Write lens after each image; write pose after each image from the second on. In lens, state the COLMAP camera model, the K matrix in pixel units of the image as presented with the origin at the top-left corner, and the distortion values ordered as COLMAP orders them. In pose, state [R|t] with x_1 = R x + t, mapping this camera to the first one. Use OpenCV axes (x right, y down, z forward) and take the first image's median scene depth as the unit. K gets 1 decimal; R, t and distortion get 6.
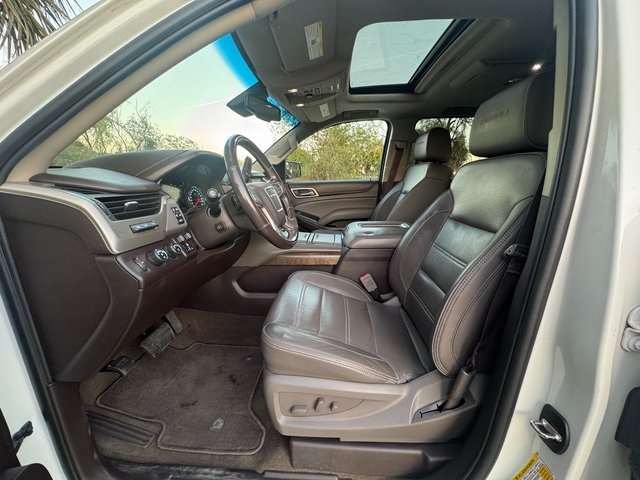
lens RADIAL K [[256.2, 0, 320.0], [0, 256.2, 240.0], [0, 0, 1]] dist [-0.001322, -0.000118]
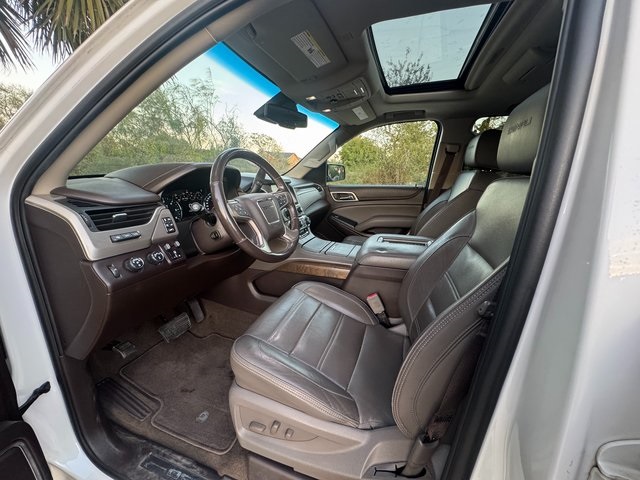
lens RADIAL K [[256.2, 0, 320.0], [0, 256.2, 240.0], [0, 0, 1]] dist [-0.001322, -0.000118]
pose [[0.963803, 0.088129, -0.251629, 0.200739], [-0.084507, 0.996105, 0.025185, -0.065063], [0.252868, -0.003009, 0.967496, 0.056438]]
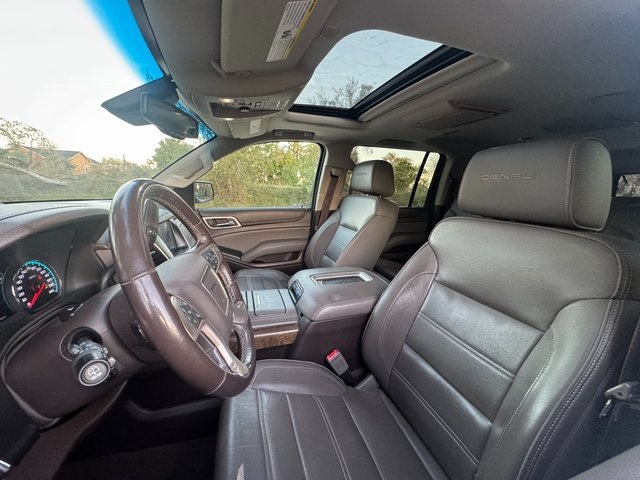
lens RADIAL K [[257.6, 0, 320.0], [0, 257.6, 240.0], [0, 0, 1]] dist [-0.000108, -0.000025]
pose [[0.931636, -0.038984, 0.361295, -0.120924], [0.048874, 0.998638, -0.018275, -0.181556], [-0.360090, 0.034684, 0.932272, 0.278143]]
